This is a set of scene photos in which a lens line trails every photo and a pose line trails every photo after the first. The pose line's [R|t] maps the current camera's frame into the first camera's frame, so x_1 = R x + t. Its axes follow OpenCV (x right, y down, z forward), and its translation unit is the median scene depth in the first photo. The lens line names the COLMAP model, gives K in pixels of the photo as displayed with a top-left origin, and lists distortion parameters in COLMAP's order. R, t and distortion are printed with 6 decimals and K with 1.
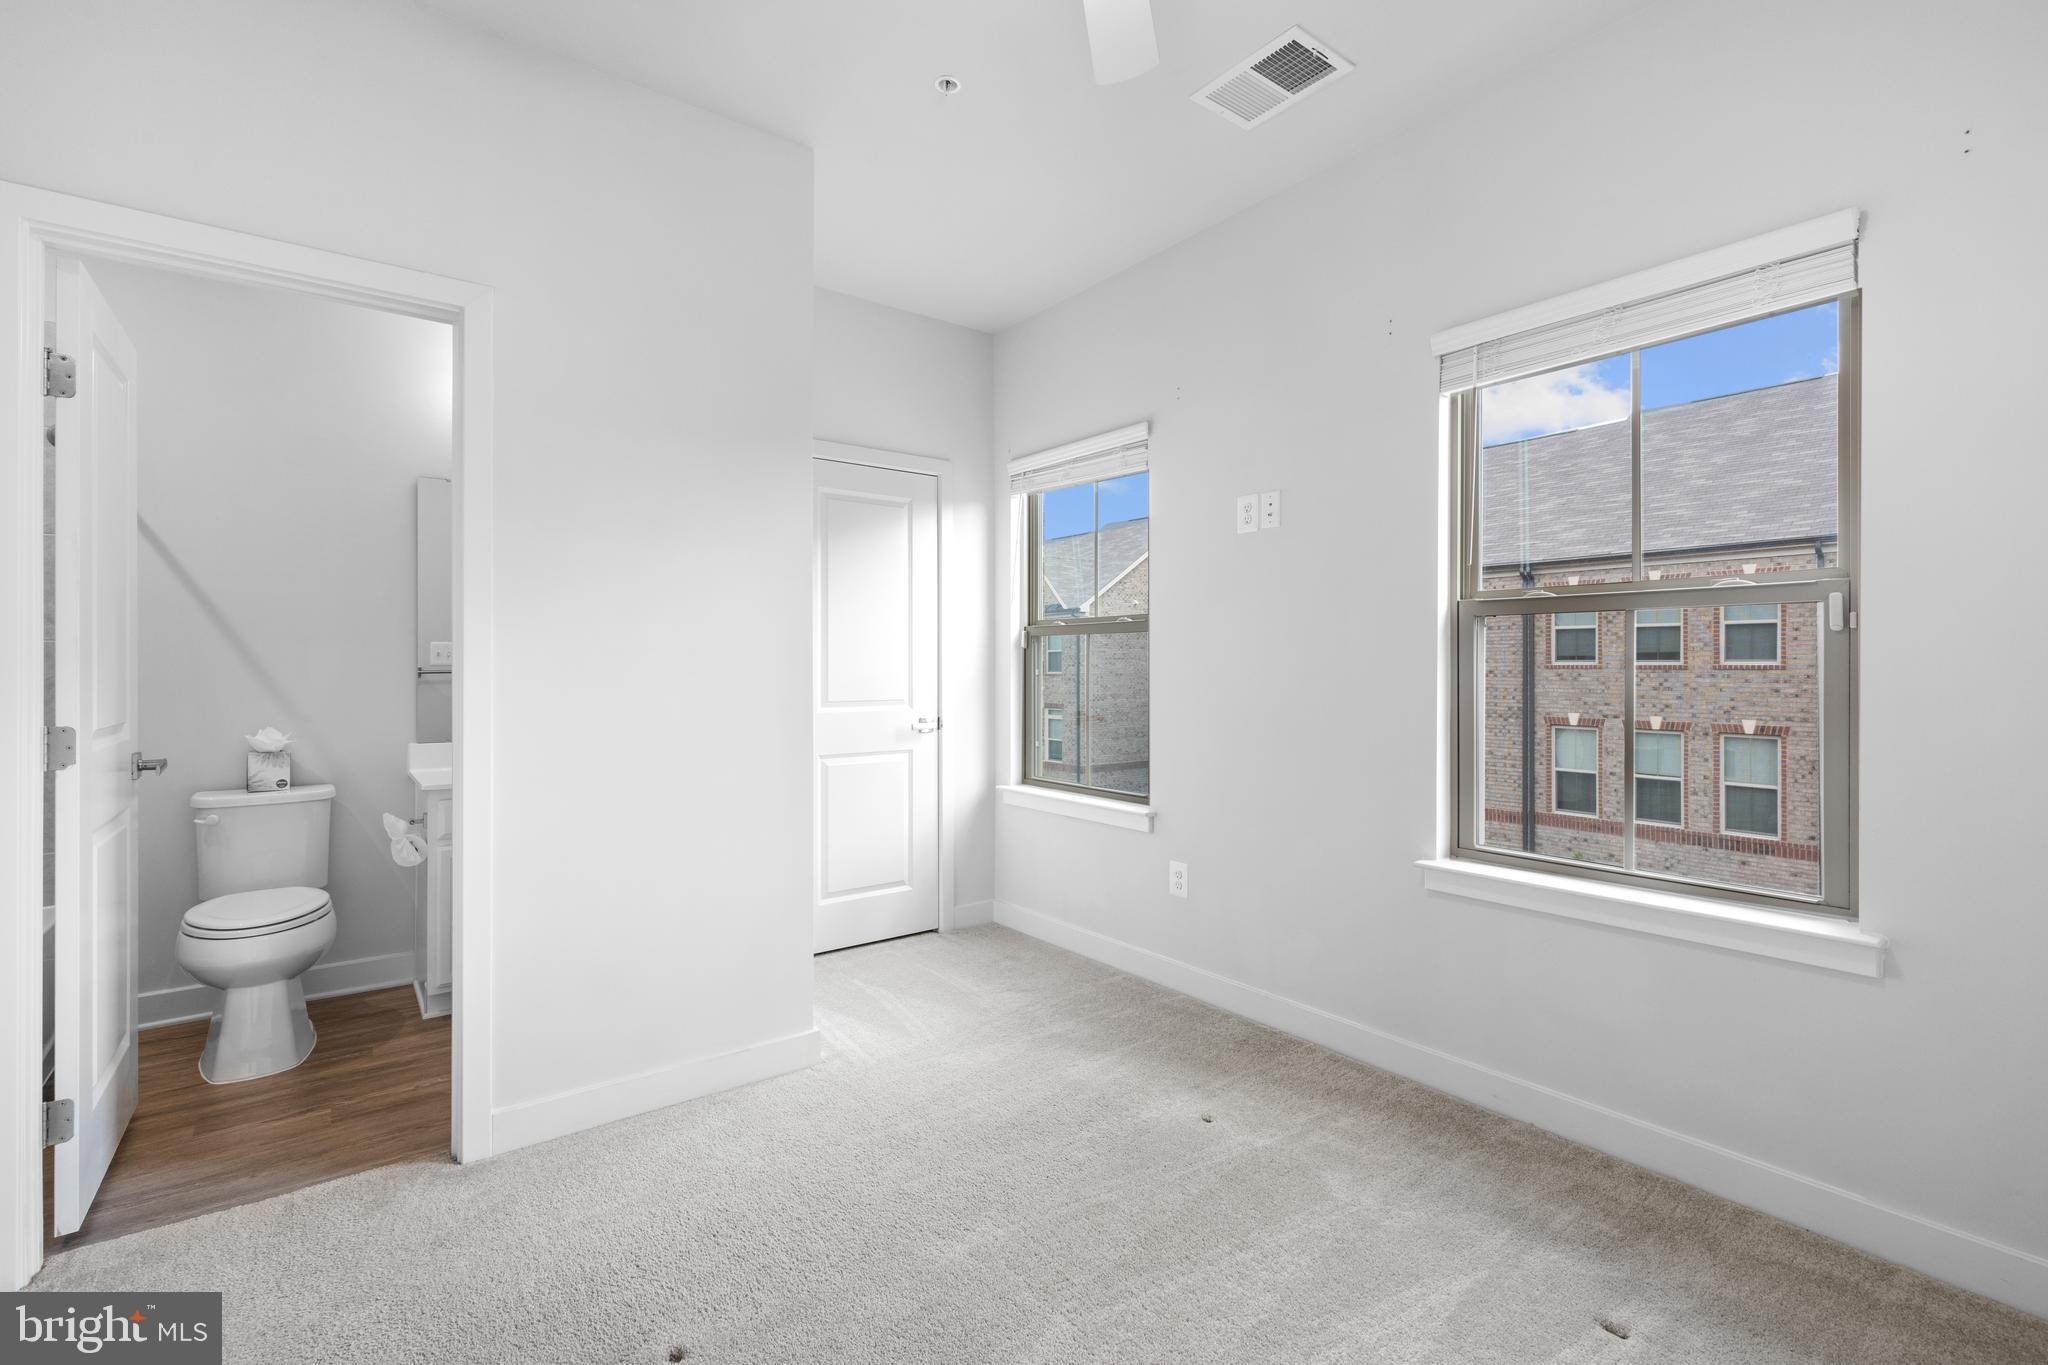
lens RADIAL K [[915.7, 0, 1030.5], [0, 915.7, 680.8], [0, 0, 1]] dist [0.005821, -0.000549]
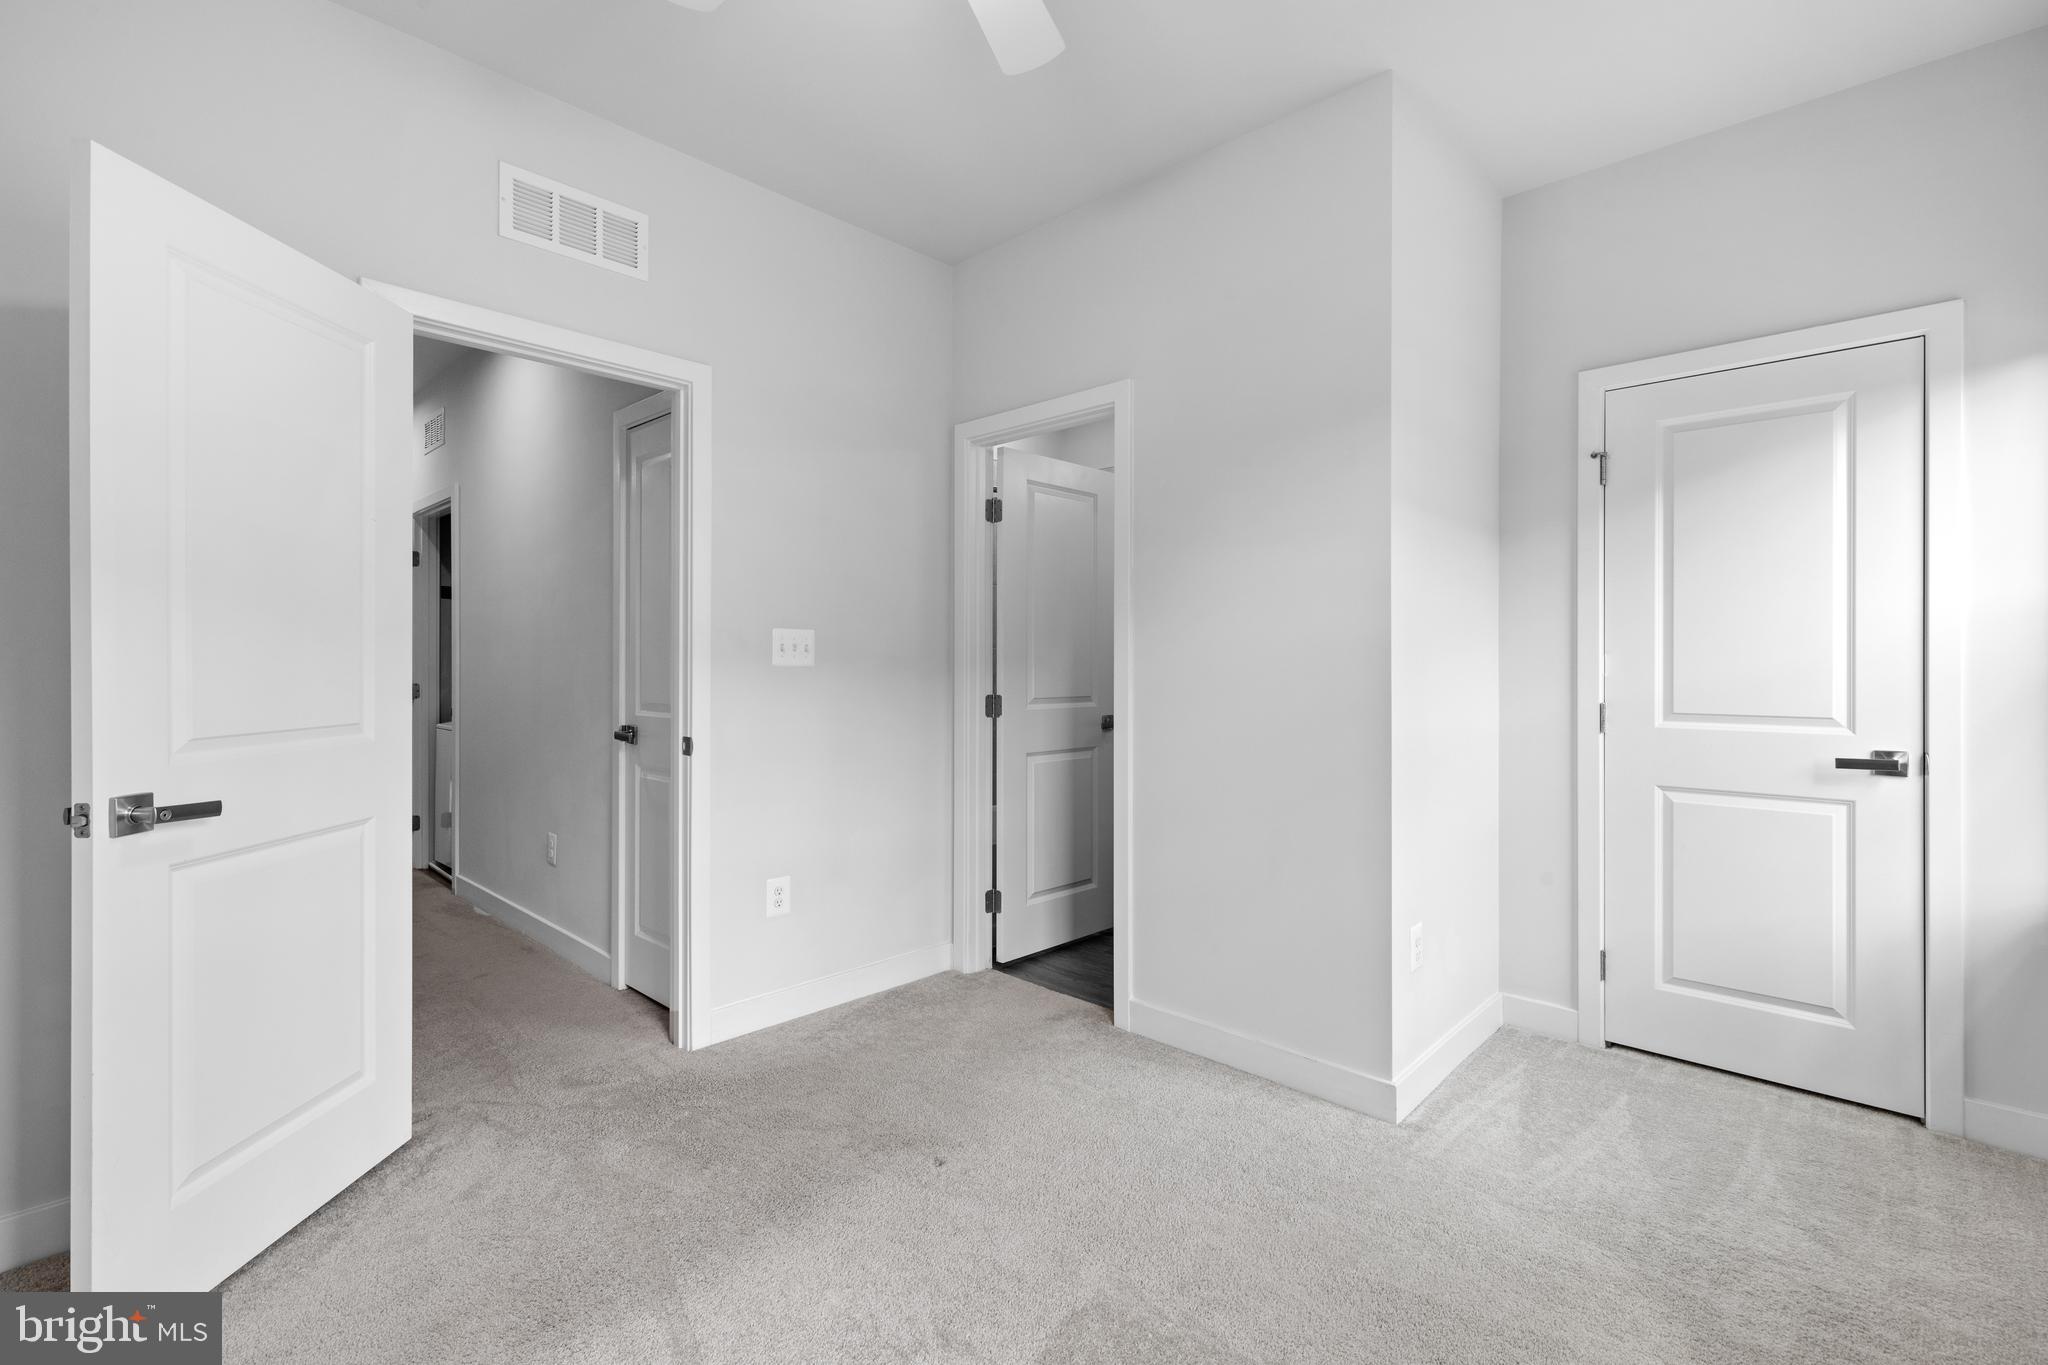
lens RADIAL K [[915.7, 0, 1040.0], [0, 915.7, 674.4], [0, 0, 1]] dist [0.005821, -0.000549]
pose [[0.160051, 0.009853, -0.987060, 0.409859], [-0.019963, 0.999778, 0.006743, -0.002826], [0.986907, 0.018625, 0.160212, 0.382043]]
